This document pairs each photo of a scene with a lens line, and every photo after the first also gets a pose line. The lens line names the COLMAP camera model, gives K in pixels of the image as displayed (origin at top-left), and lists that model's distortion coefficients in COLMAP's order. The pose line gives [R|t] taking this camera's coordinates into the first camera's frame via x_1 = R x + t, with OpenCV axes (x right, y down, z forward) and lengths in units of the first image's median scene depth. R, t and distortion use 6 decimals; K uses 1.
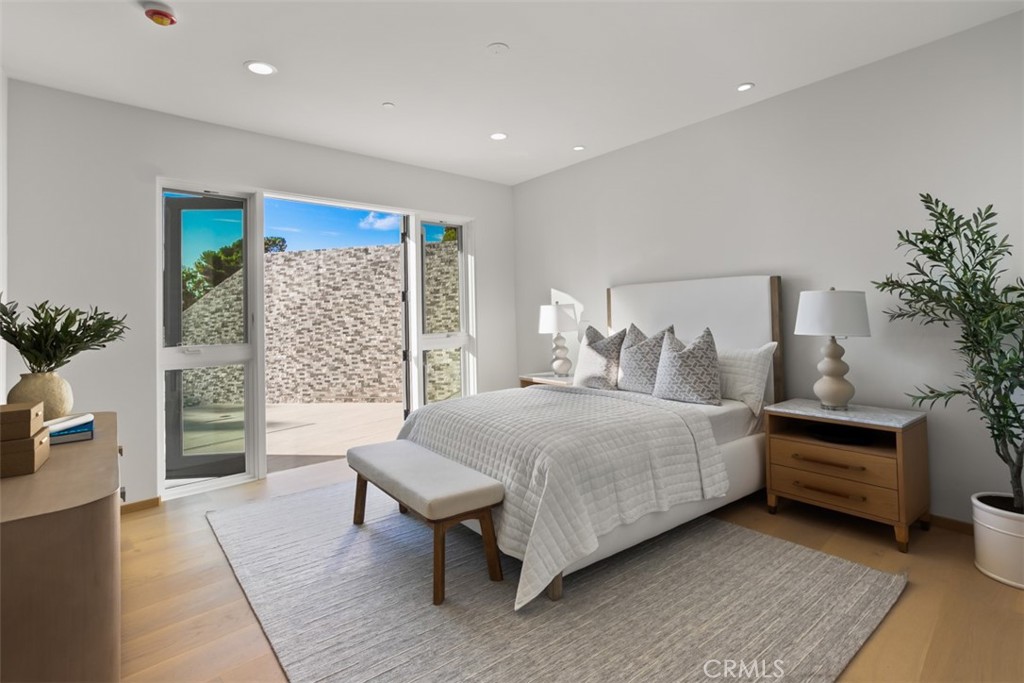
lens RADIAL K [[511.7, 0, 514.9], [0, 511.7, 320.2], [0, 0, 1]] dist [-0.000252, -0.000143]
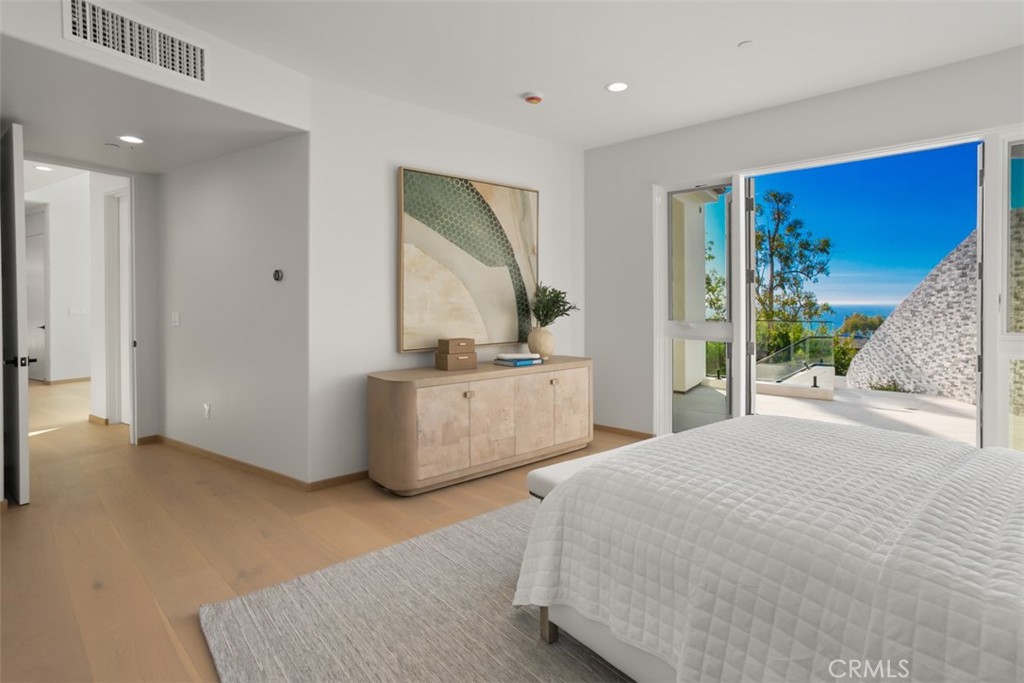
lens RADIAL K [[503.7, 0, 512.0], [0, 503.7, 341.5], [0, 0, 1]] dist [-0.000655, -0.000101]
pose [[0.038692, 0.106172, -0.993595, 0.236369], [-0.010912, 0.994325, 0.105825, -0.012314], [0.999192, 0.006747, 0.039631, 0.246054]]
